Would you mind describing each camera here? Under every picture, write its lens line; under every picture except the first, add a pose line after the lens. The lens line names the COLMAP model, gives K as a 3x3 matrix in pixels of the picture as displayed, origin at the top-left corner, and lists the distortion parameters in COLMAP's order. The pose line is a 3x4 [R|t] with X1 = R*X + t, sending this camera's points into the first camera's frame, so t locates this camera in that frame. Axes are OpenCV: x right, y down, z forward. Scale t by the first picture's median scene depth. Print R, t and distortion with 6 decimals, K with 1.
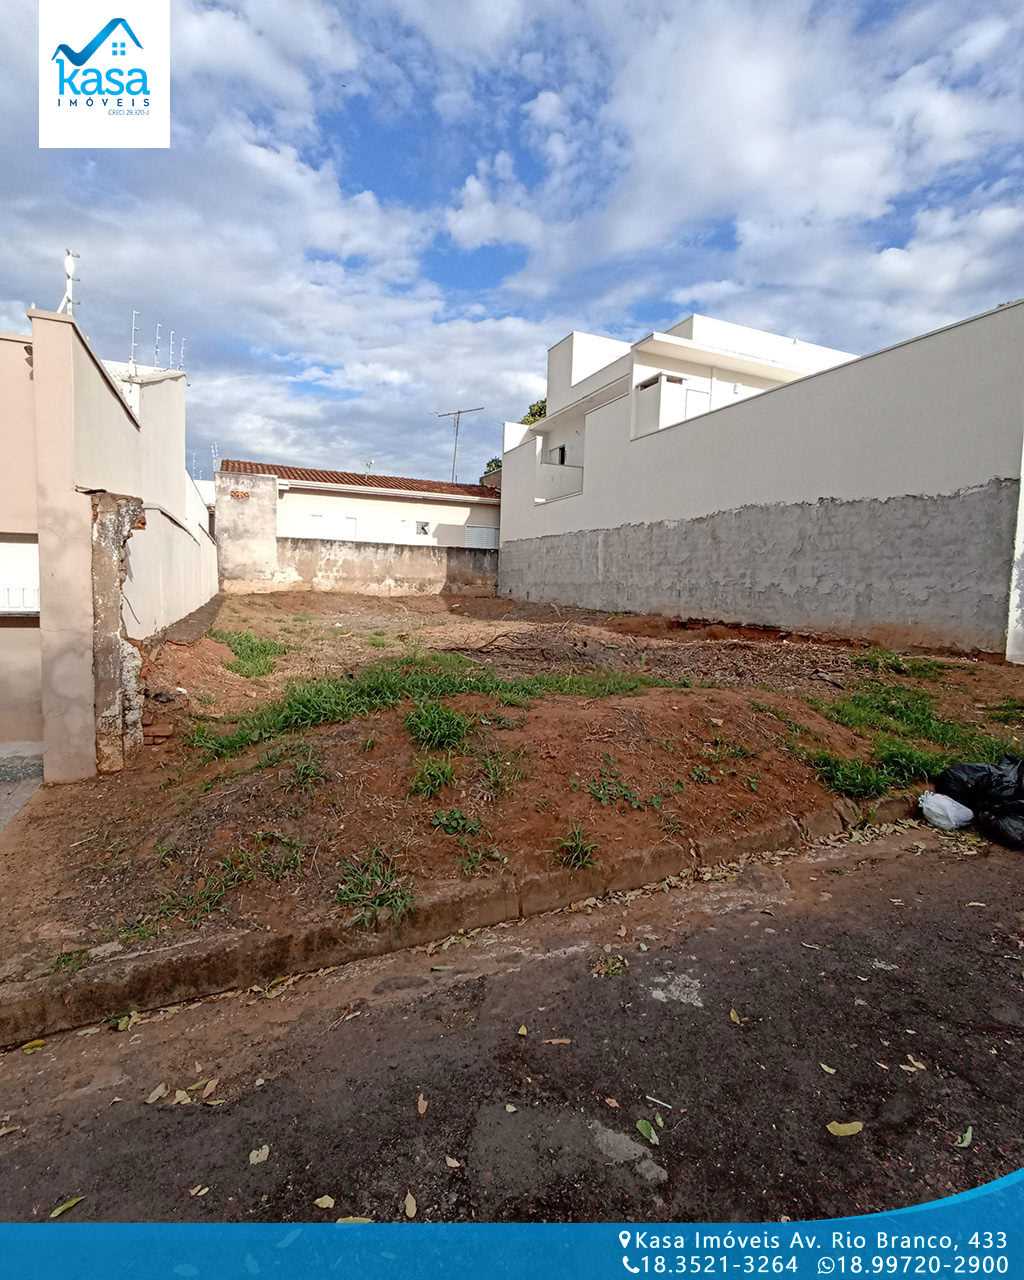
lens RADIAL K [[618.4, 0, 510.6], [0, 618.4, 627.8], [0, 0, 1]] dist [-0.001288, 0.001583]
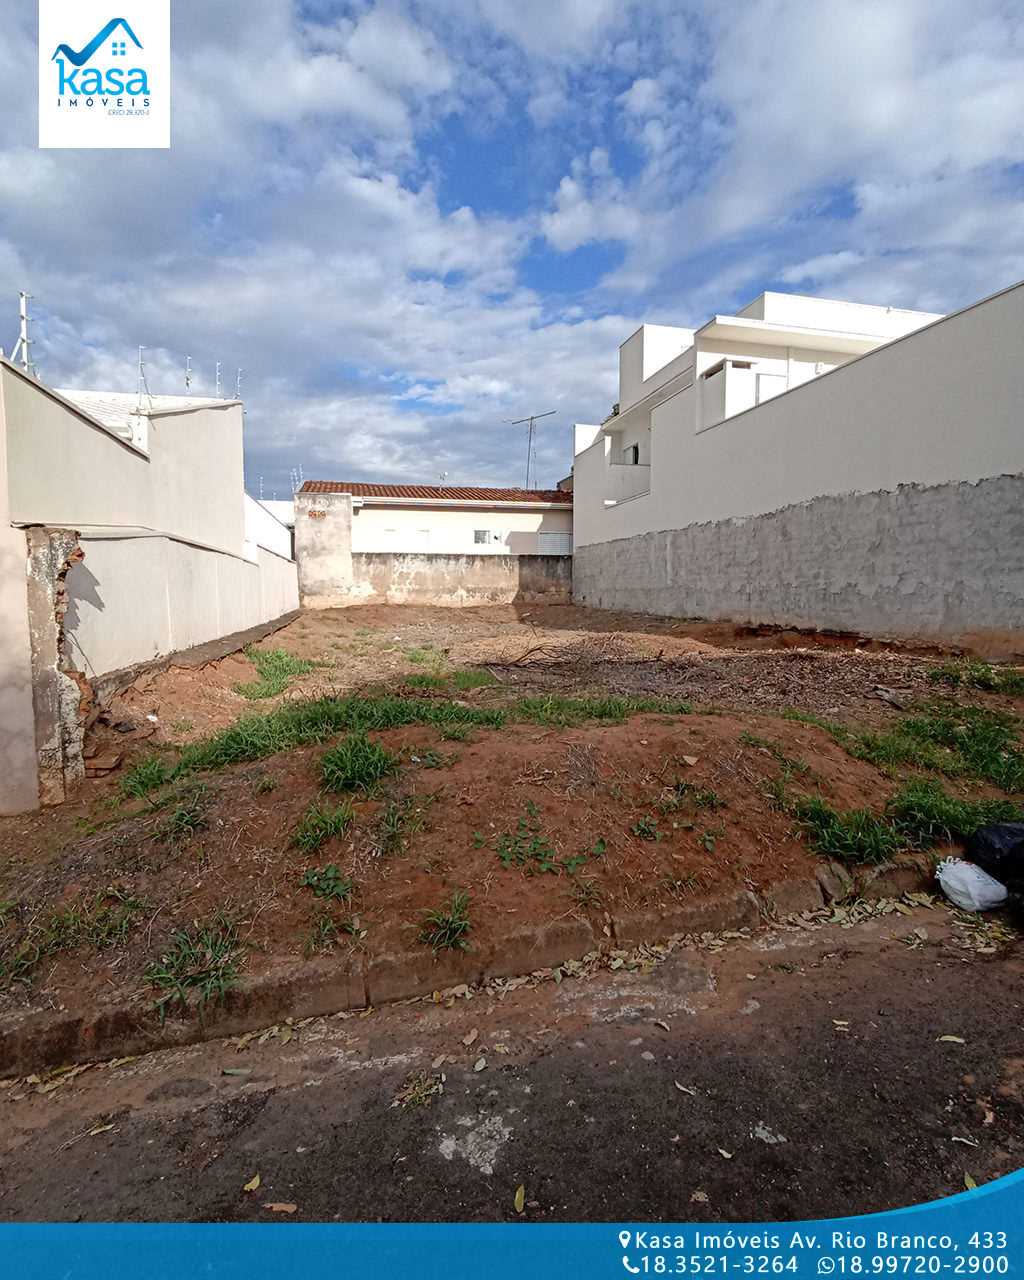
lens RADIAL K [[616.8, 0, 512.0], [0, 616.8, 640.0], [0, 0, 1]] dist [-0.000344, -0.000302]
pose [[0.986056, -0.019262, -0.165298, 0.142725], [0.021163, 0.999729, 0.009747, -0.015628], [0.165065, -0.013109, 0.986196, 0.079153]]
